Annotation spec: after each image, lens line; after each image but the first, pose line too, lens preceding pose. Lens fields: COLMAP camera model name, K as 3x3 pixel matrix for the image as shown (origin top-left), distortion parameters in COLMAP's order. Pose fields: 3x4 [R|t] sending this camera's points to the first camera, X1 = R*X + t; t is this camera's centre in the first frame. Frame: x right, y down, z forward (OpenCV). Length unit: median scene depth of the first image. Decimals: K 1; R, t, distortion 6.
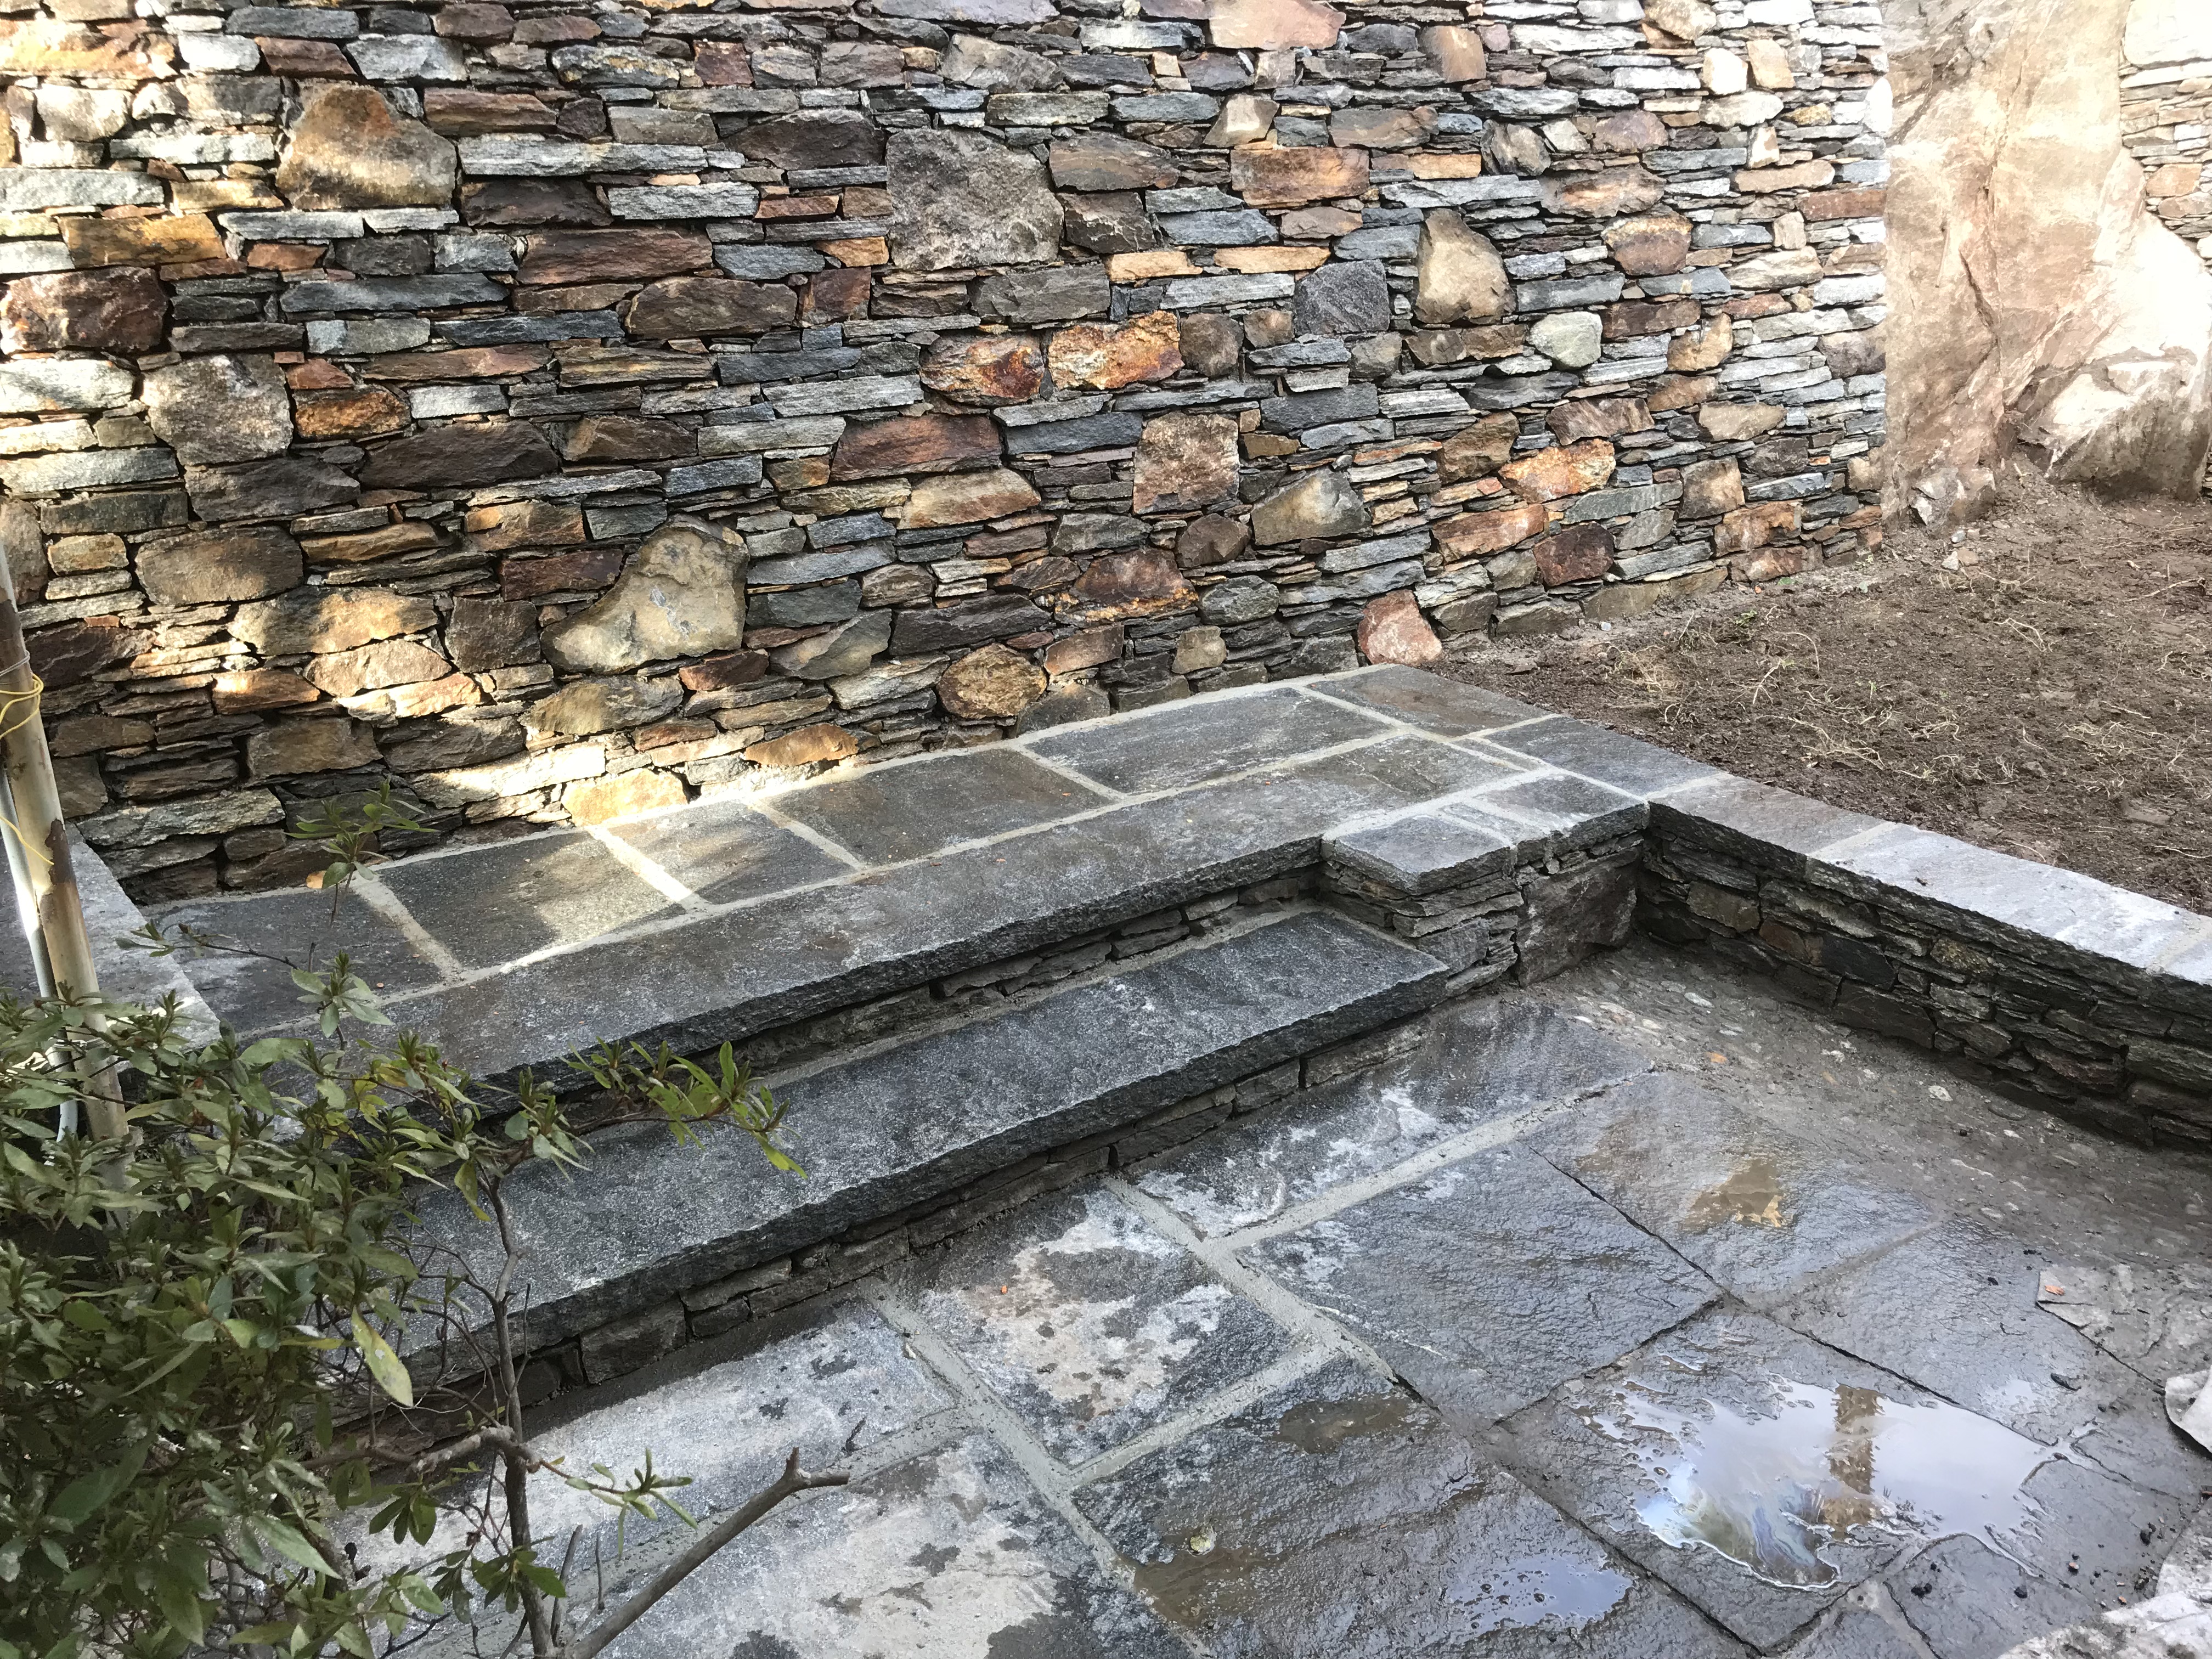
lens RADIAL K [[1797.7, 0, 1098.7], [0, 1797.7, 809.5], [0, 0, 1]] dist [0.039827, -0.035271]
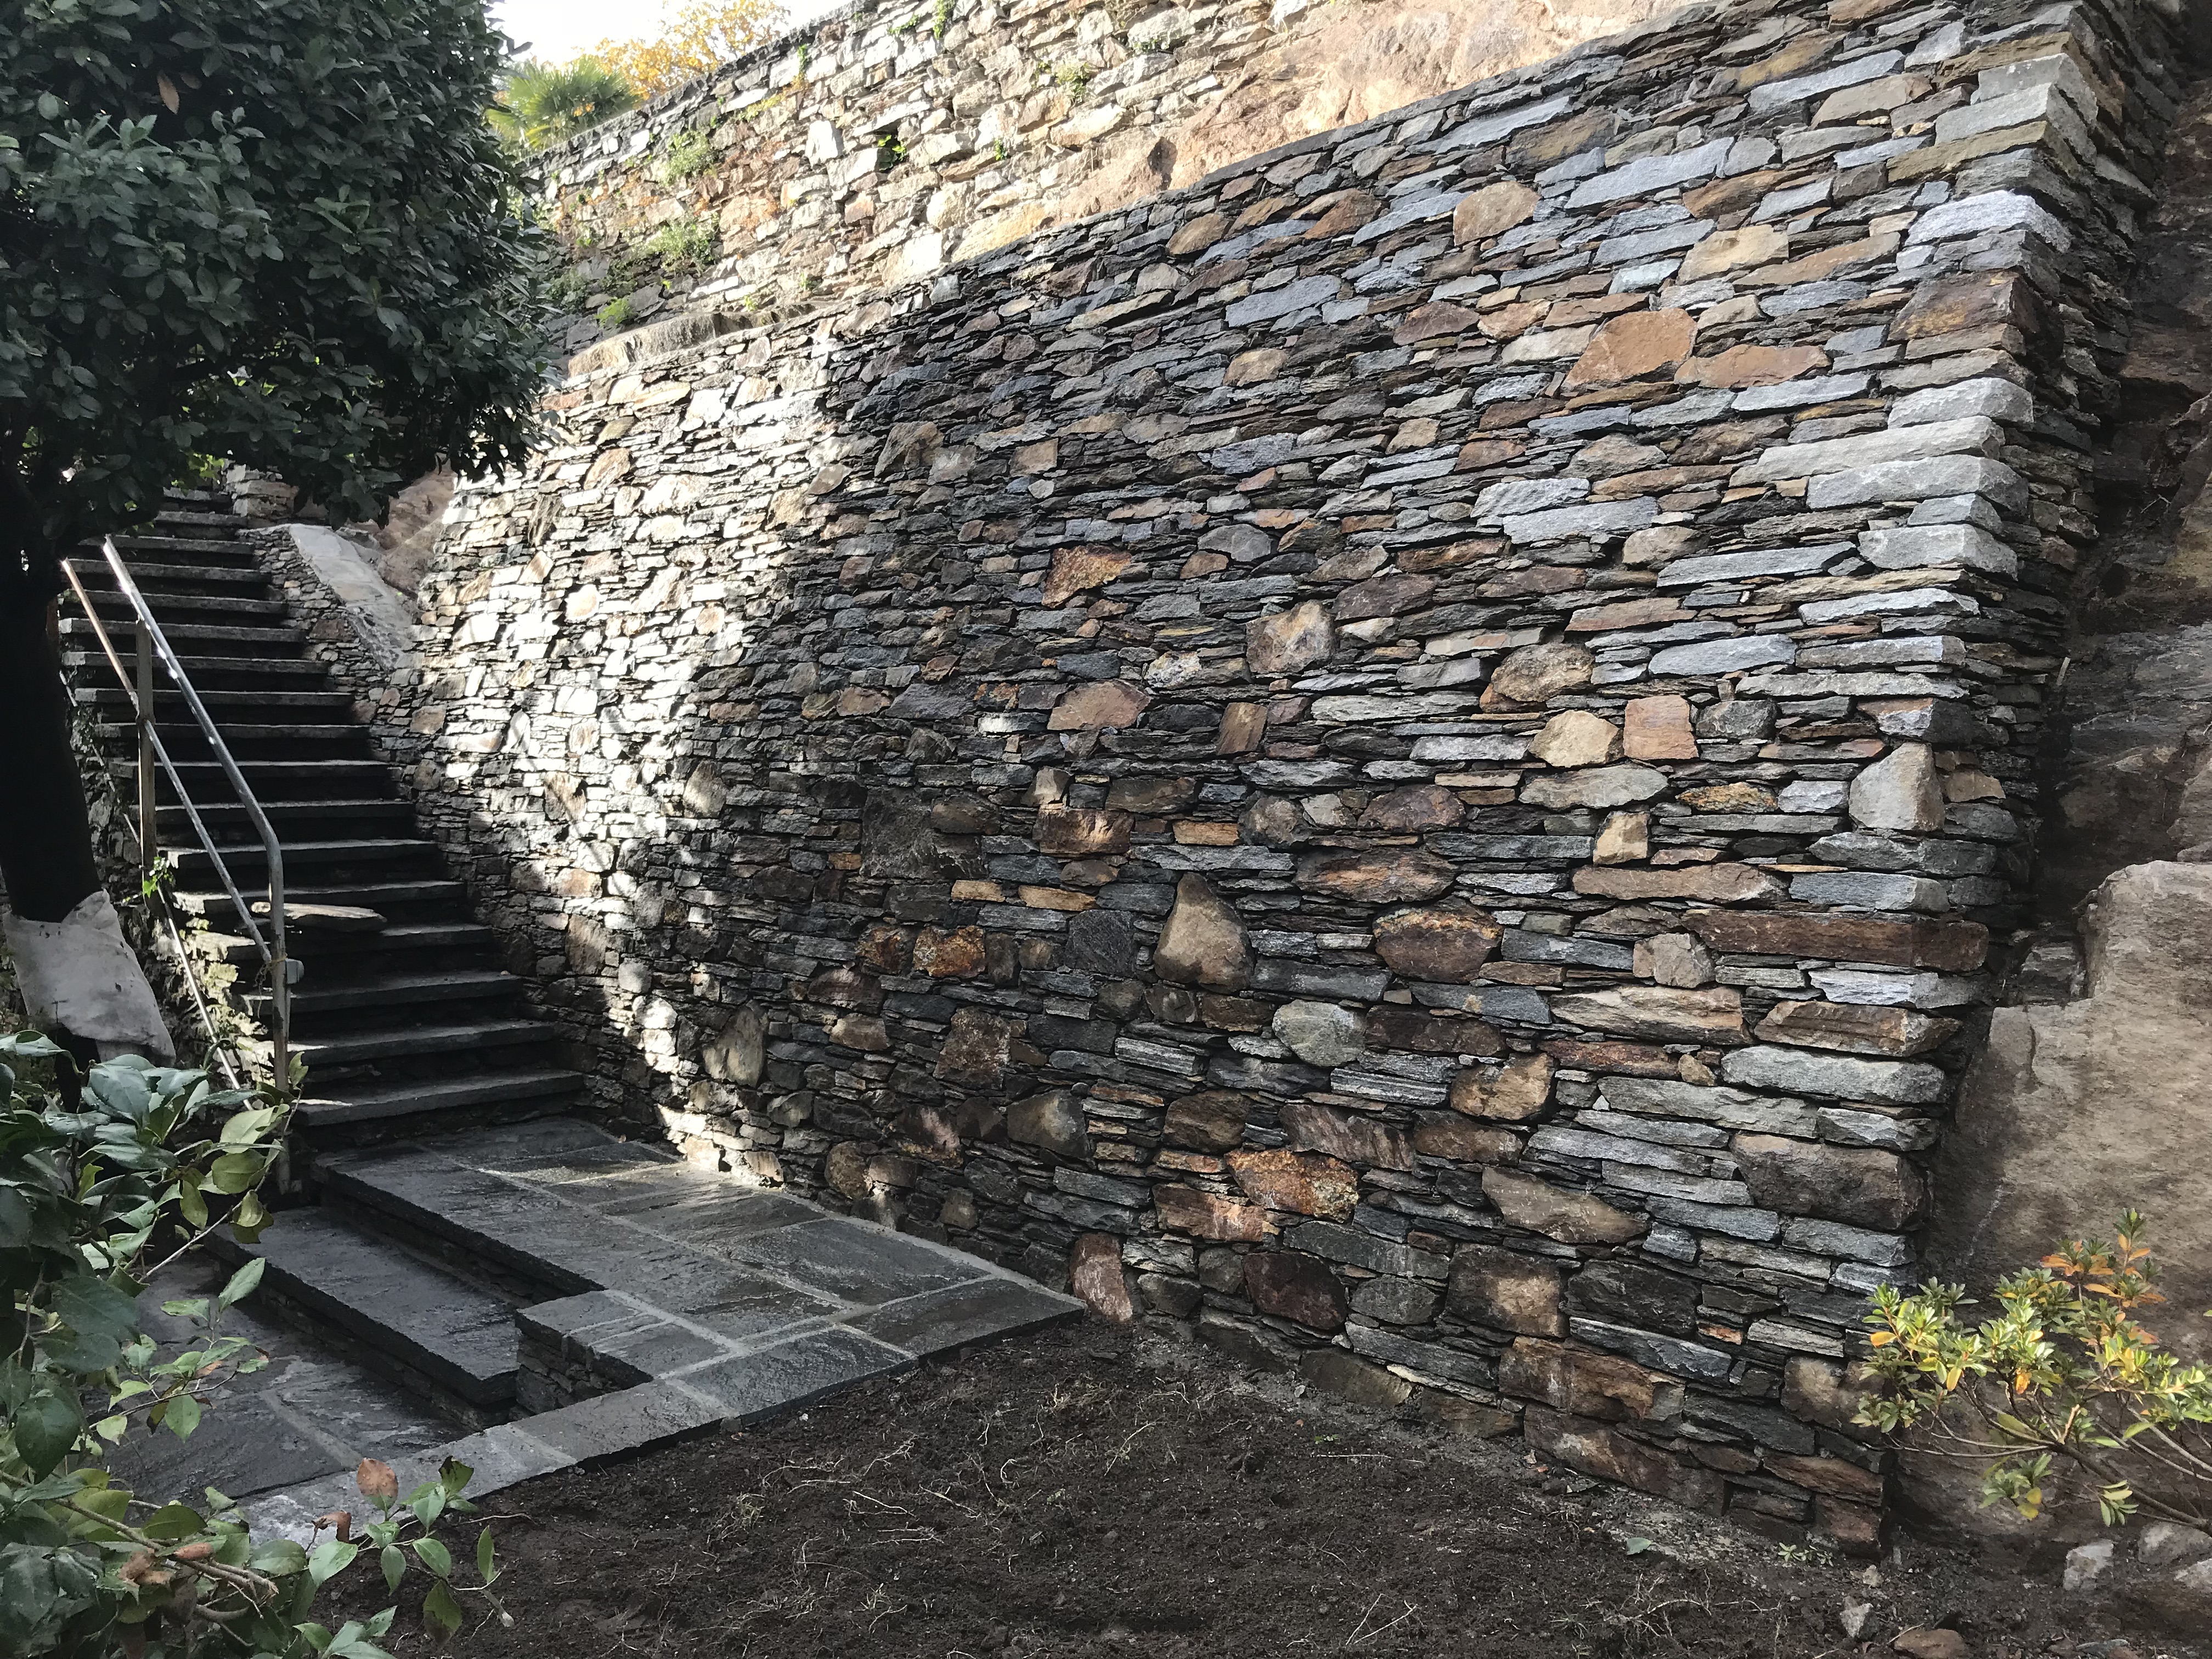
lens RADIAL K [[1797.7, 0, 1063.1], [0, 1797.7, 799.4], [0, 0, 1]] dist [0.039827, -0.035271]
pose [[0.129546, 0.038780, -0.990815, 1.180609], [-0.338869, 0.940804, -0.007484, -0.344744], [0.931872, 0.336726, 0.135018, 0.800447]]
